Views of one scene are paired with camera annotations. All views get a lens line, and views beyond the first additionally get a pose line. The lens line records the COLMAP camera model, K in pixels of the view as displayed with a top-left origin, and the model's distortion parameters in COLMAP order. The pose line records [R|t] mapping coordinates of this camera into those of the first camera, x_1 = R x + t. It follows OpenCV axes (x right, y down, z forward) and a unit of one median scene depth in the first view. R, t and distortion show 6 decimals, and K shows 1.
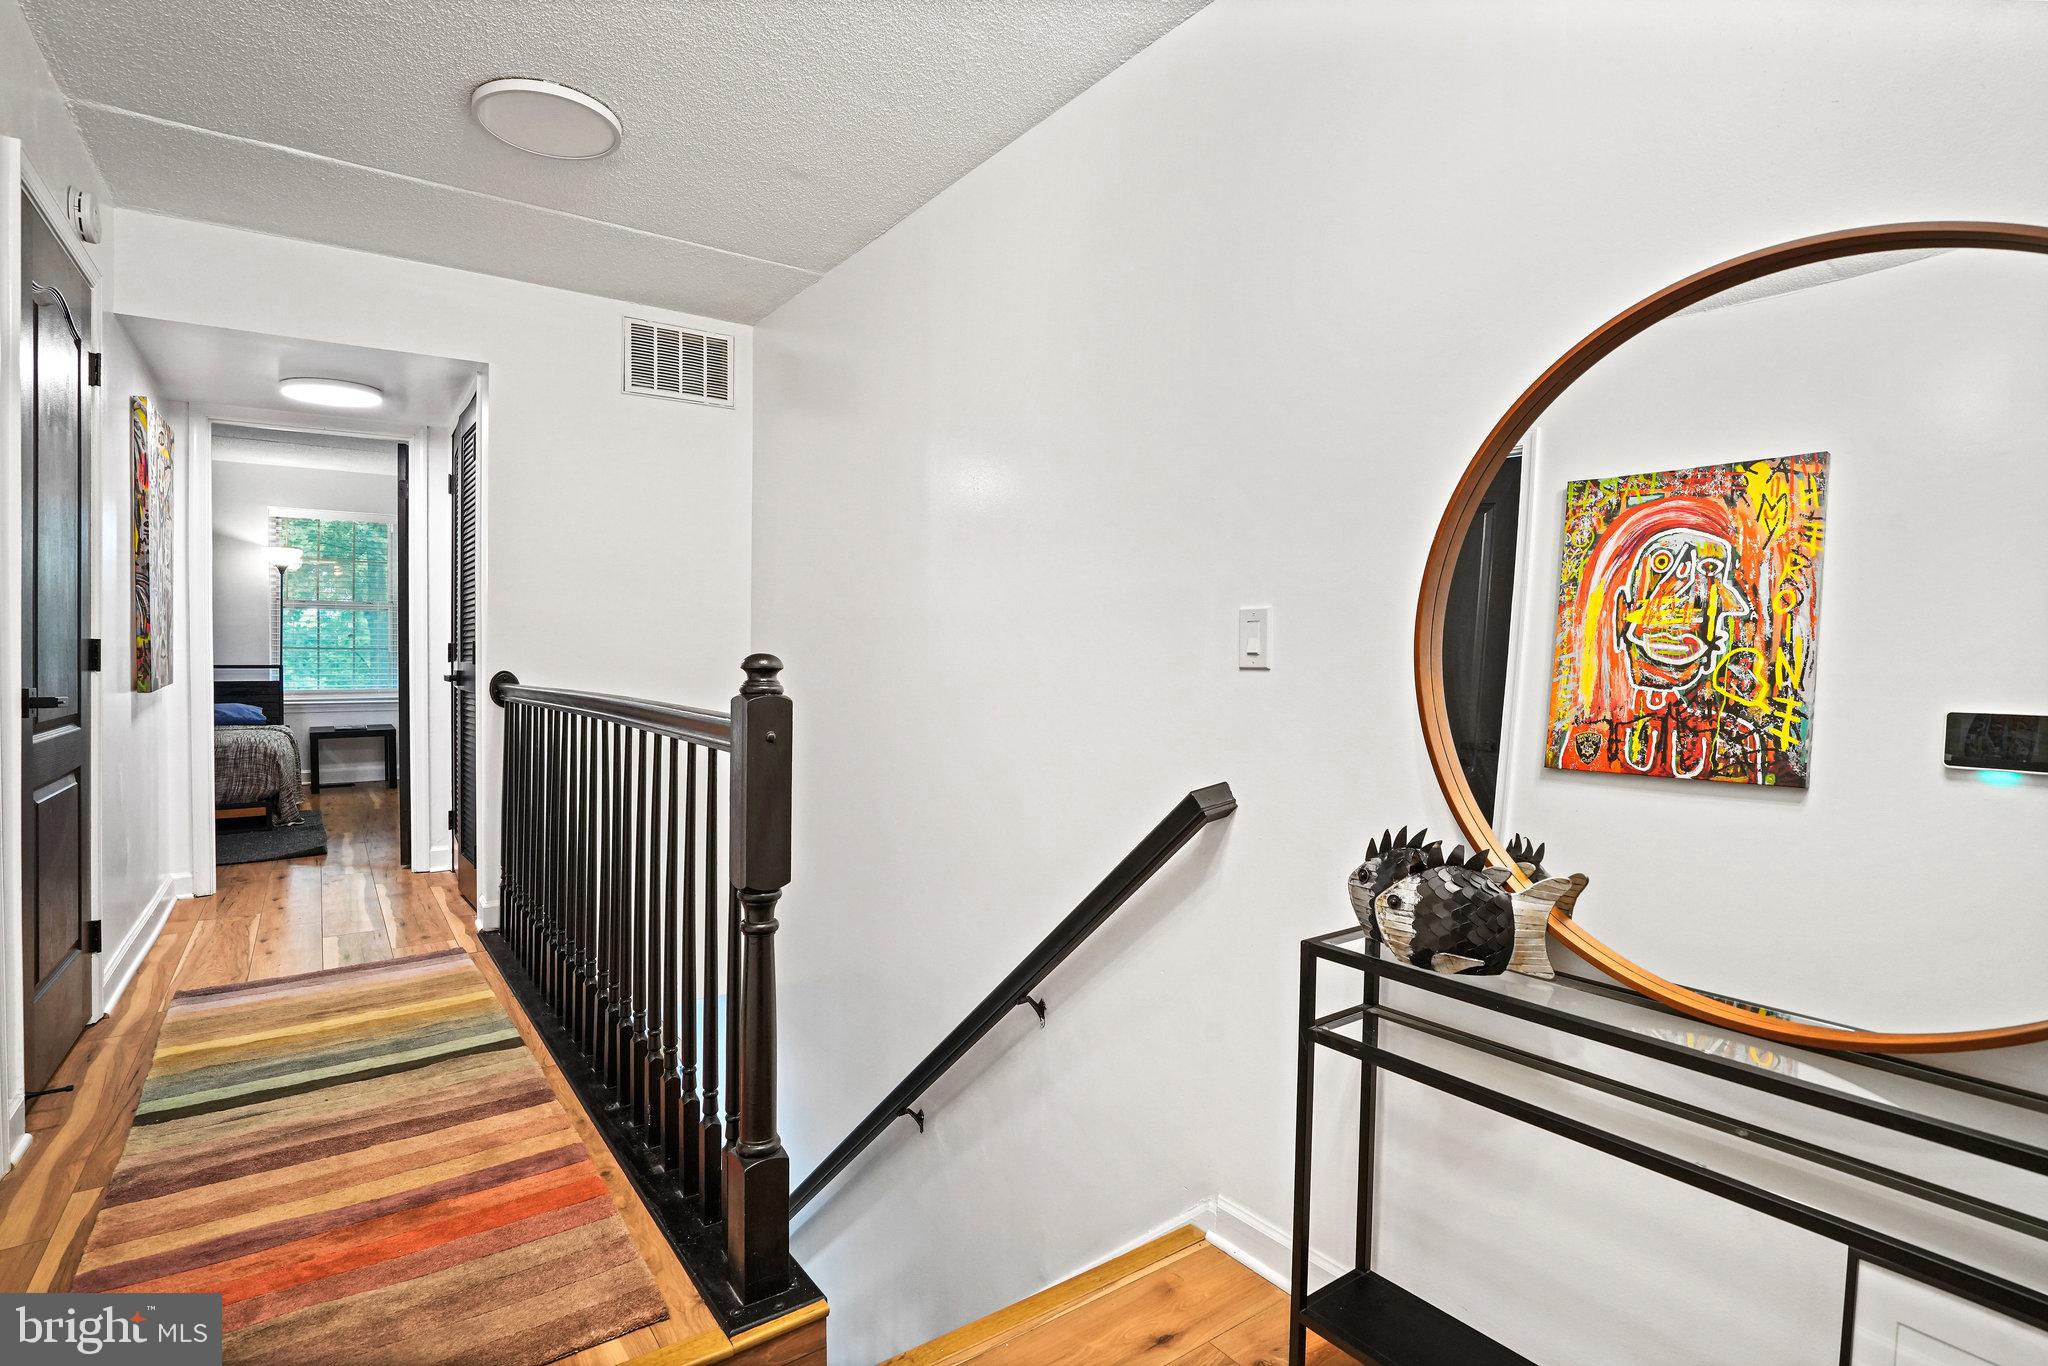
lens RADIAL K [[989.7, 0, 1014.6], [0, 989.7, 667.6], [0, 0, 1]] dist [-0.052149, 0.024734]
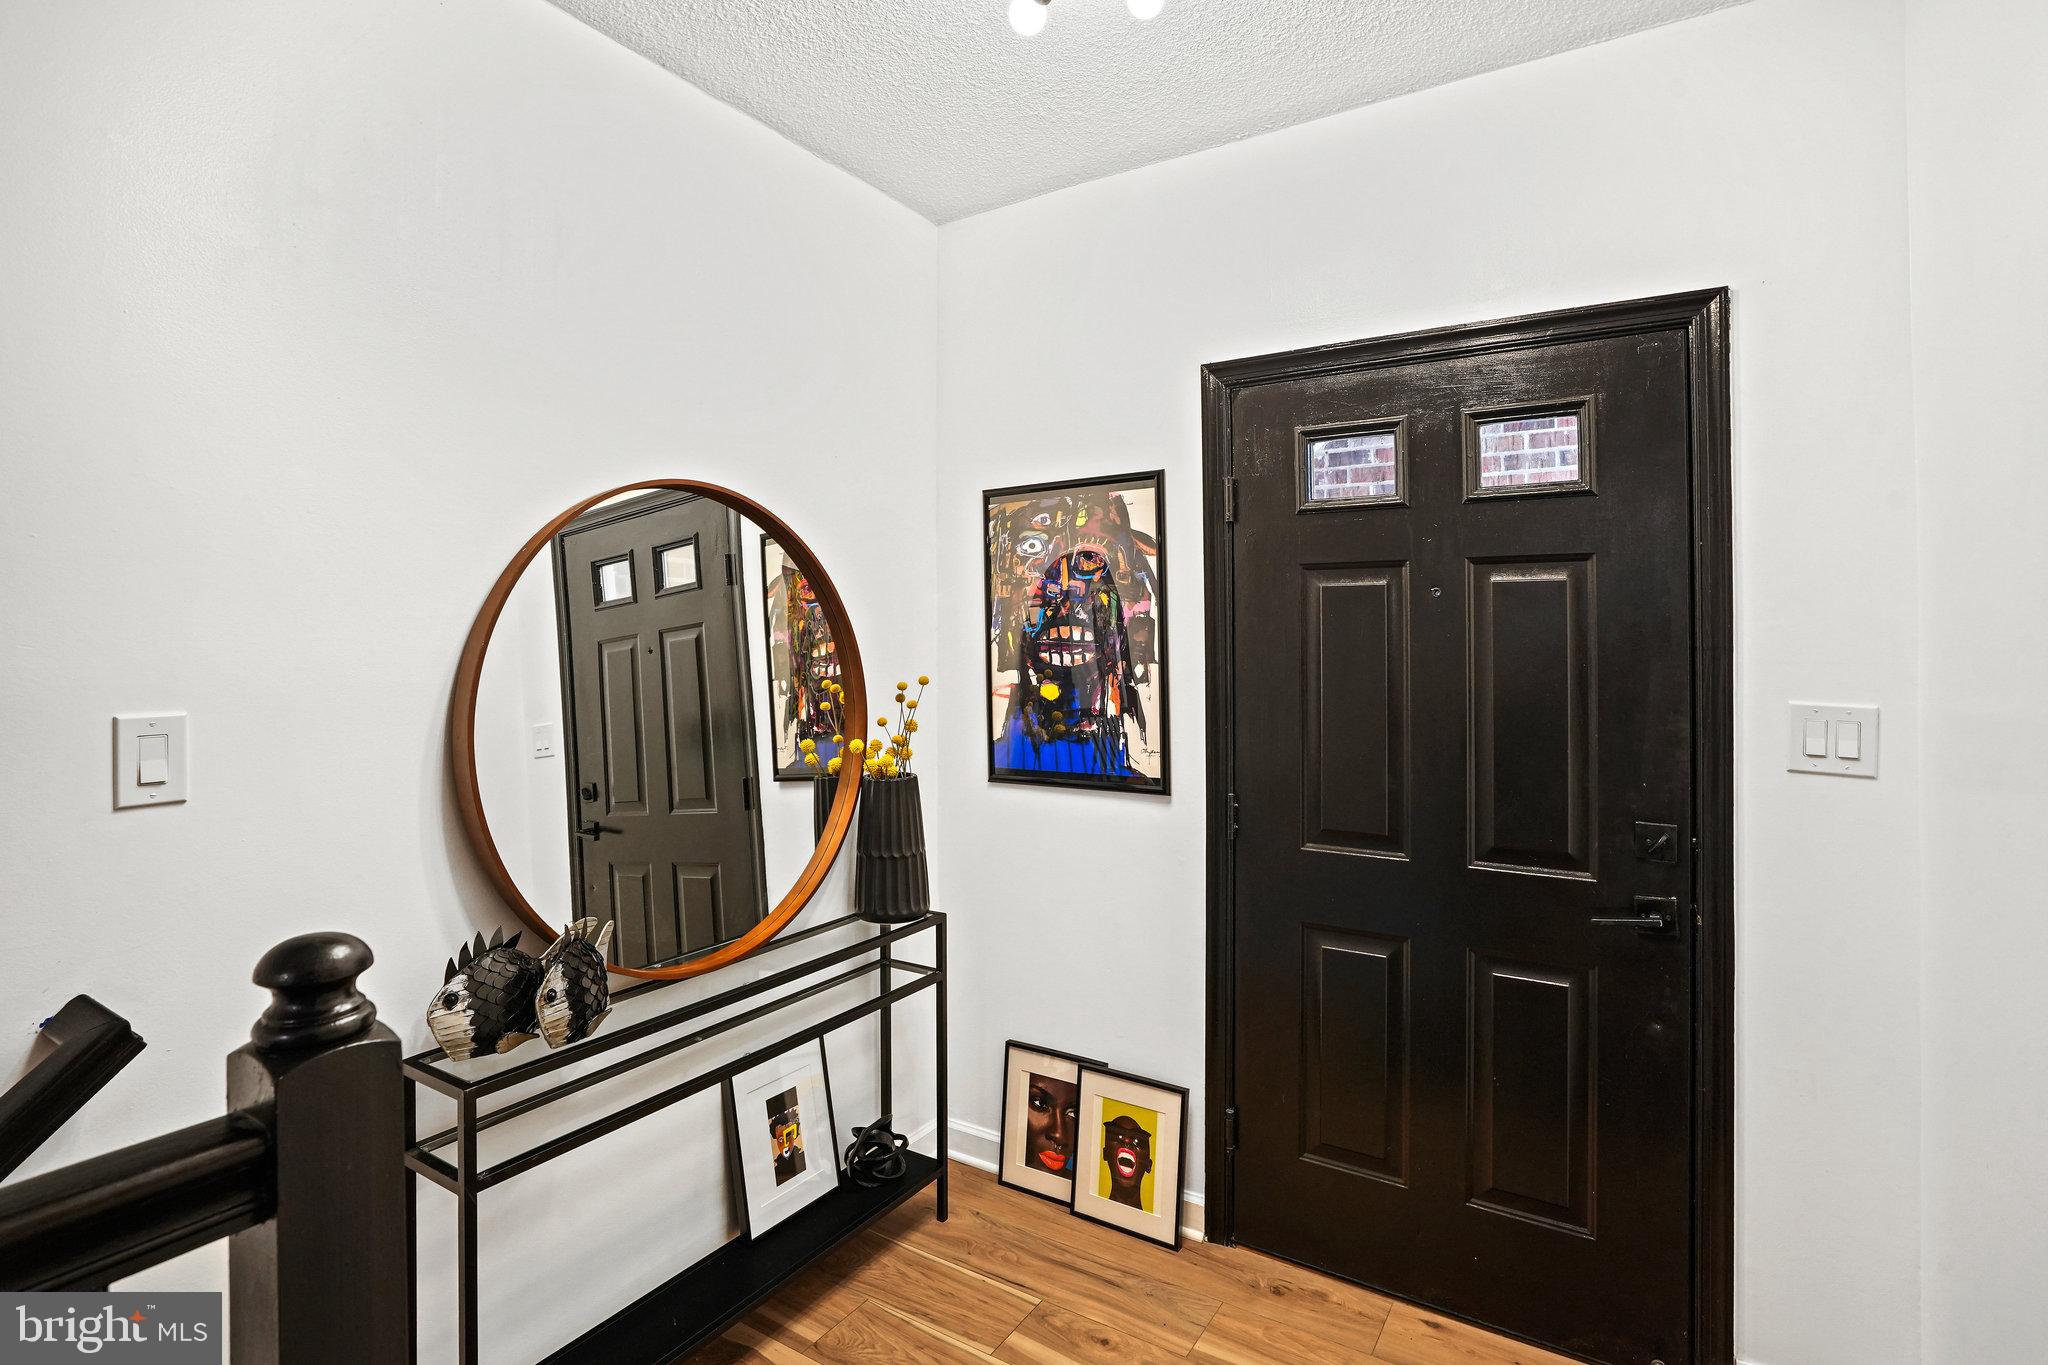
lens RADIAL K [[989.7, 0, 1014.6], [0, 989.7, 667.1], [0, 0, 1]] dist [-0.052149, 0.024734]
pose [[-0.378781, -0.013562, 0.925387, -0.725895], [0.008463, 0.999800, 0.018116, -0.123345], [-0.925448, 0.014694, -0.378590, 0.857704]]
